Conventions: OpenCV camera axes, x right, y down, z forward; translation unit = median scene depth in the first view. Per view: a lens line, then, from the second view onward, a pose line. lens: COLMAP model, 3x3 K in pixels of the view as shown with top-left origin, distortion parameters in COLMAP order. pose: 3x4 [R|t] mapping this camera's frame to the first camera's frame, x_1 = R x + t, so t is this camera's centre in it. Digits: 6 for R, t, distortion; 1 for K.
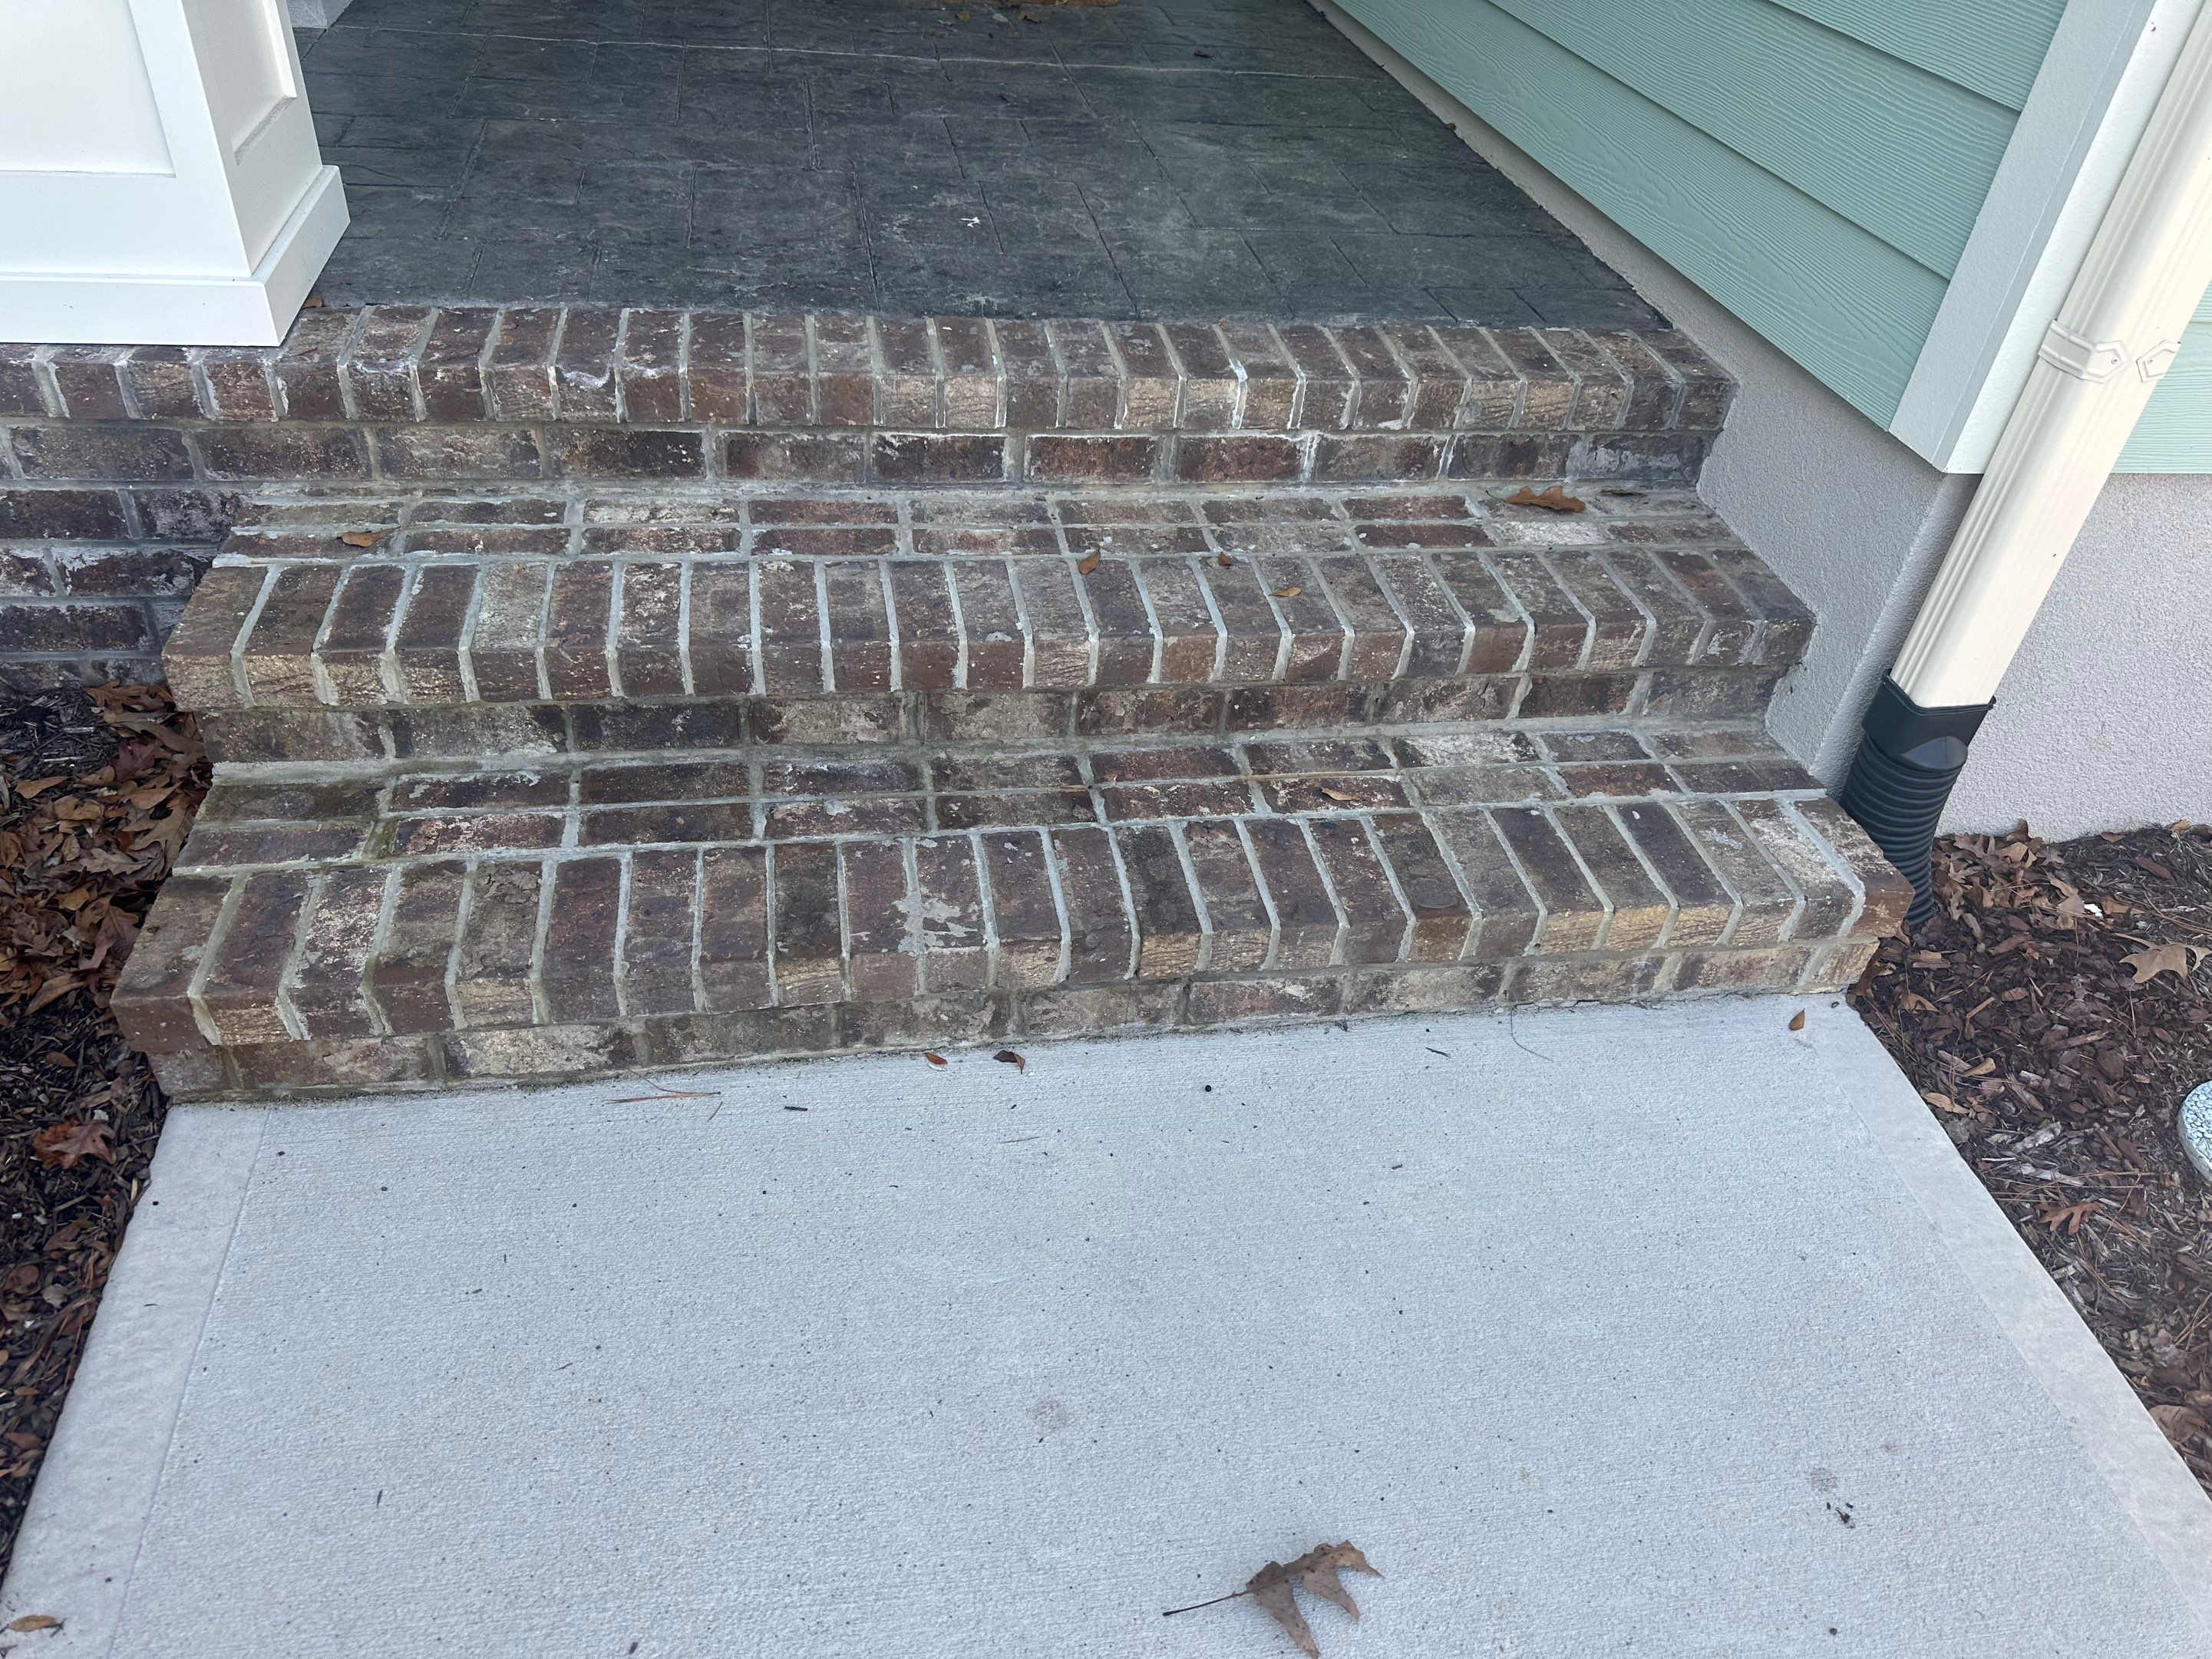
lens RADIAL K [[1490.7, 0, 1106.0], [0, 1490.7, 829.5], [0, 0, 1]] dist [0.113303, -0.110280]
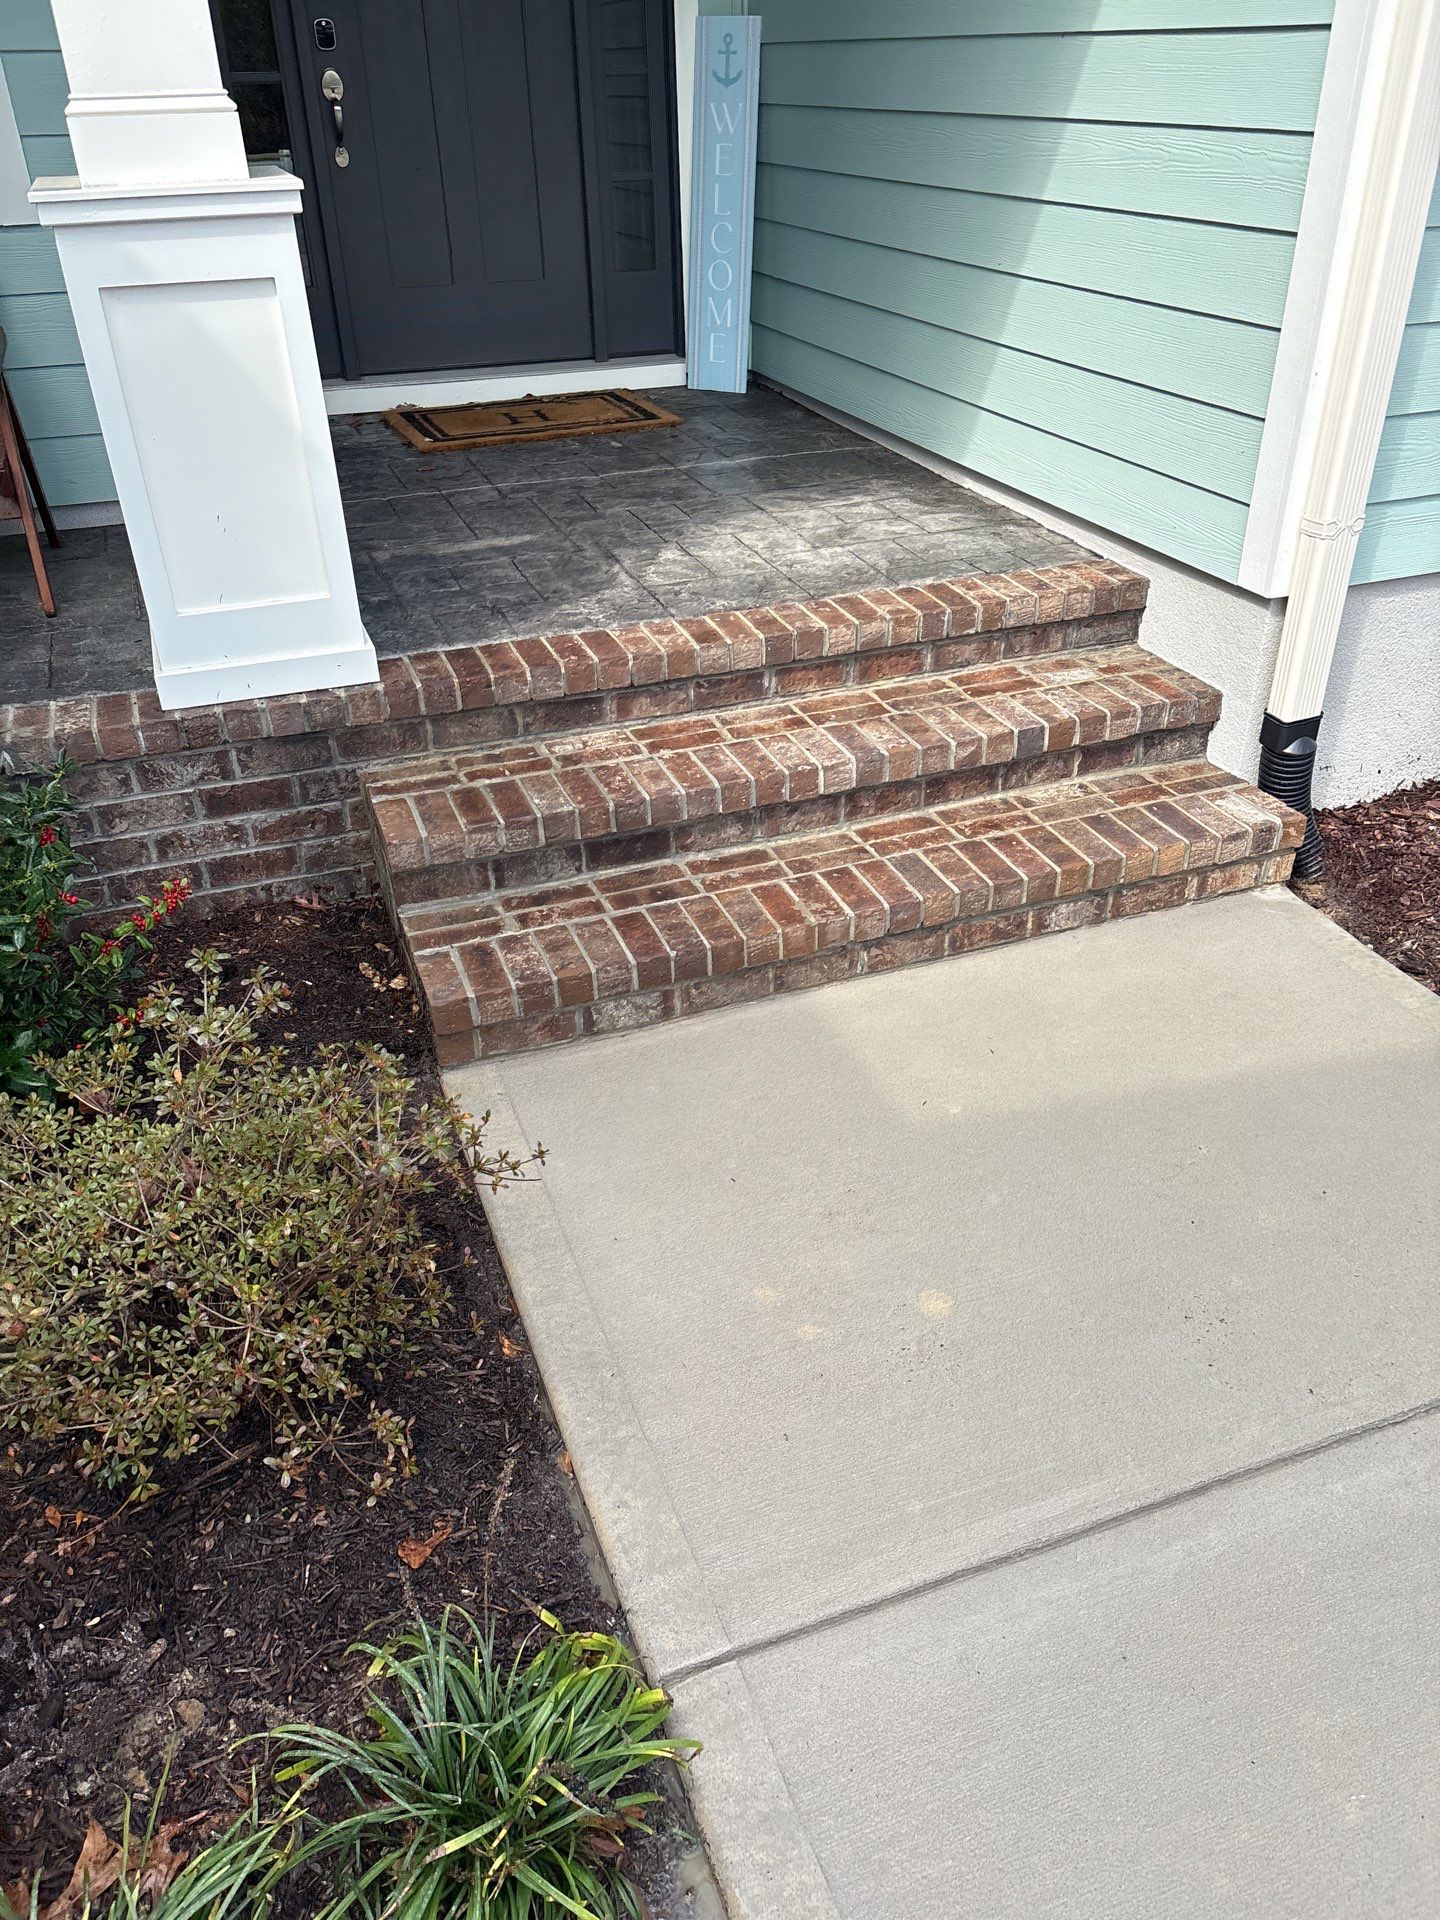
lens RADIAL K [[1466.9, 0, 720.0], [0, 1466.9, 960.0], [0, 0, 1]] dist [0.285548, -0.572557]
pose [[0.975212, -0.180802, 0.127561, -0.411611], [0.196155, 0.973170, -0.120268, 0.274168], [-0.102394, 0.142308, 0.984512, -0.677079]]
